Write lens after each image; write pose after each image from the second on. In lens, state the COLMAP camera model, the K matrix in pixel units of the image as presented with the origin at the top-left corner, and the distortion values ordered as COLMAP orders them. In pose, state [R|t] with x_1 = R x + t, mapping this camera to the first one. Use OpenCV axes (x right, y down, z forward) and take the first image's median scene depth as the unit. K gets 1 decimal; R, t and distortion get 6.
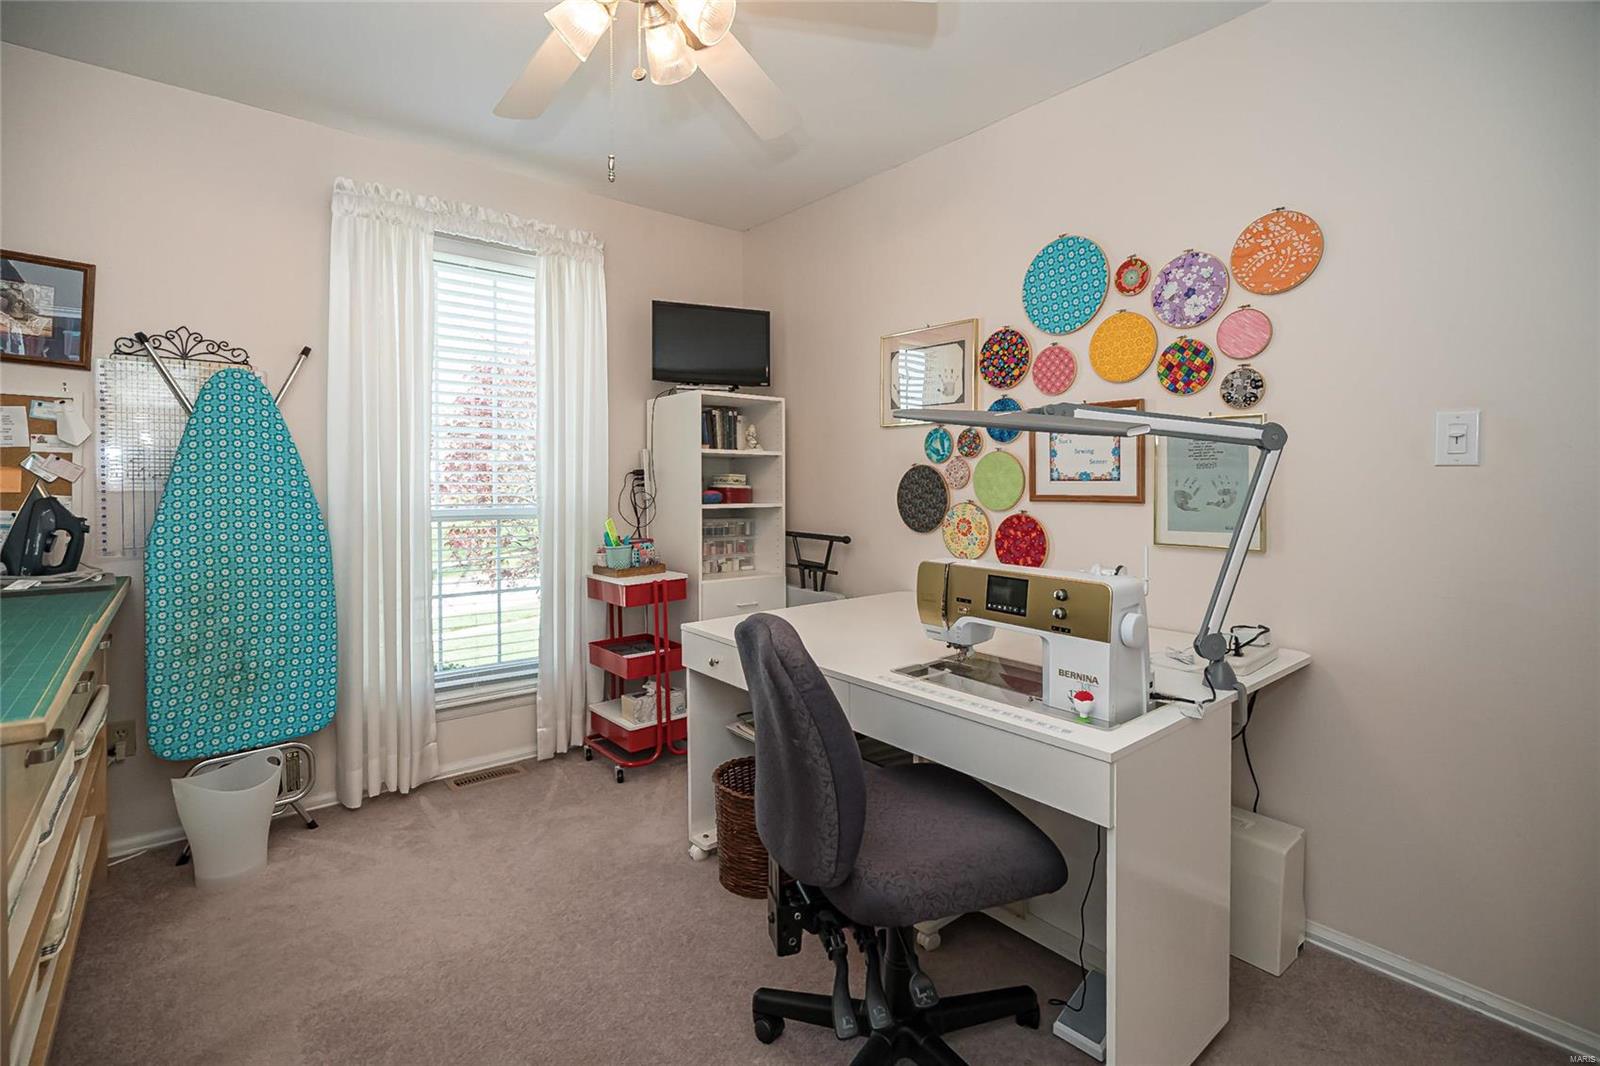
lens RADIAL K [[739.8, 0, 794.6], [0, 739.8, 499.1], [0, 0, 1]] dist [-0.001281, -0.000008]
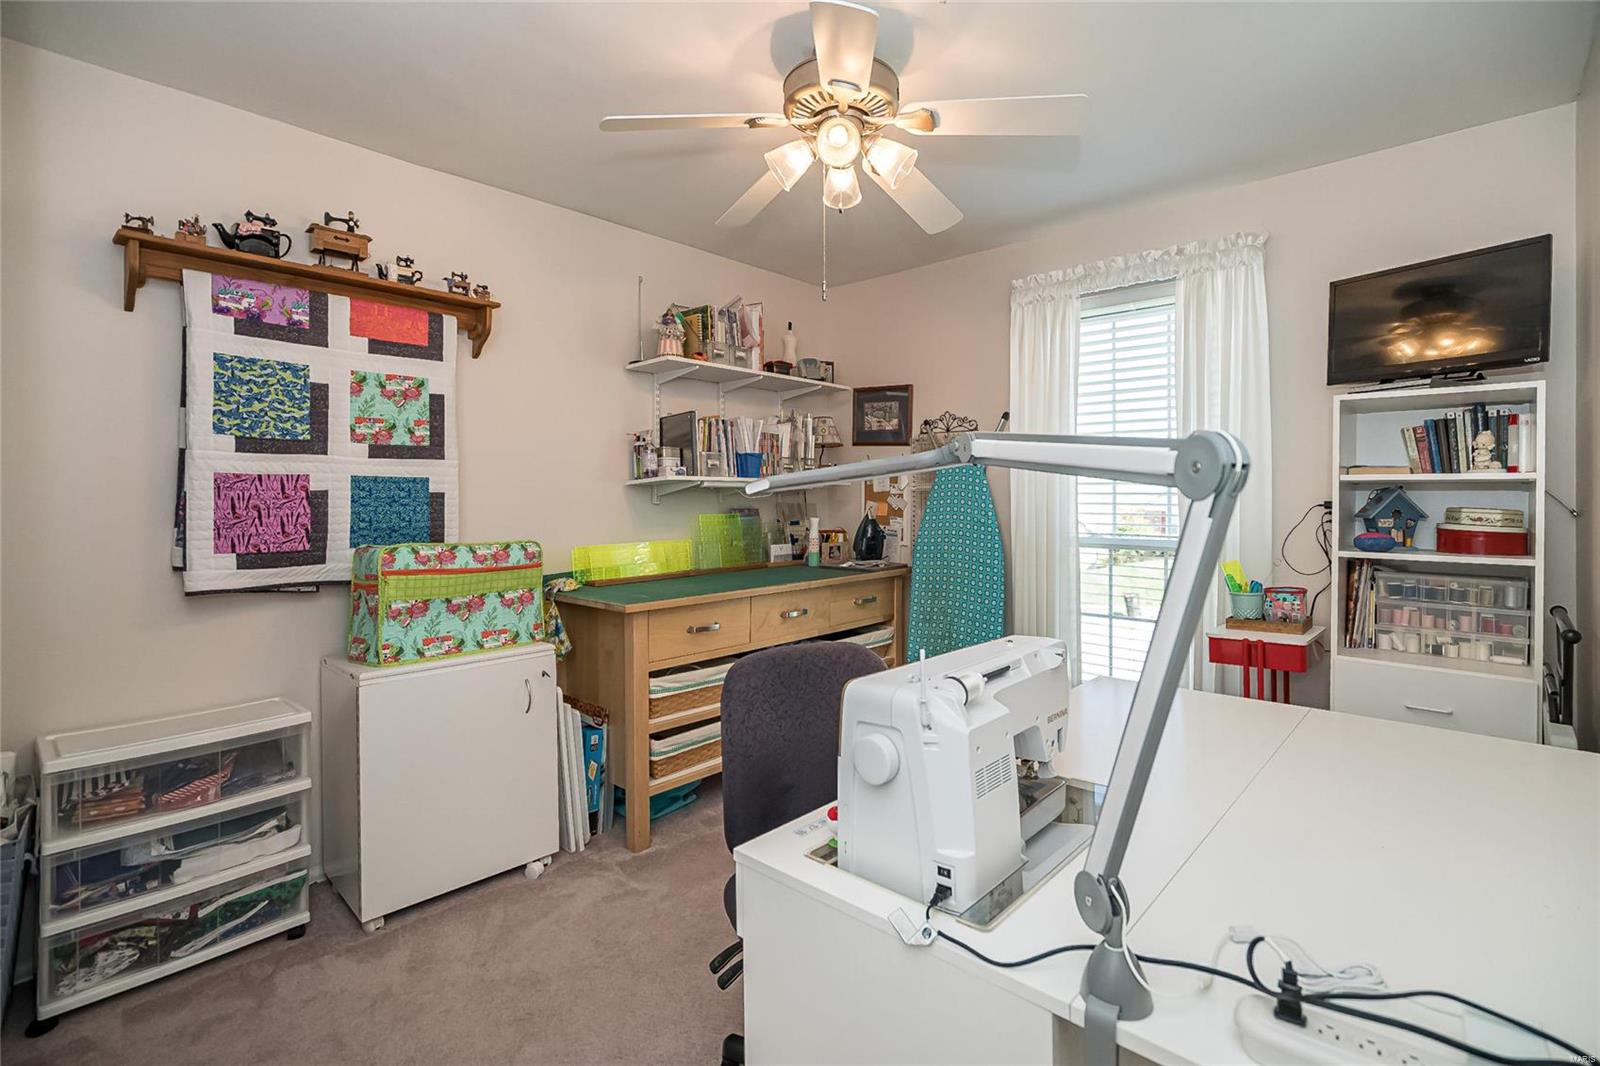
lens RADIAL K [[739.8, 0, 794.6], [0, 739.8, 499.1], [0, 0, 1]] dist [-0.001281, -0.000008]
pose [[0.136783, 0.001957, -0.990599, 0.576765], [-0.023028, 0.999734, -0.001205, -0.033504], [0.990333, 0.022977, 0.136791, 0.403098]]
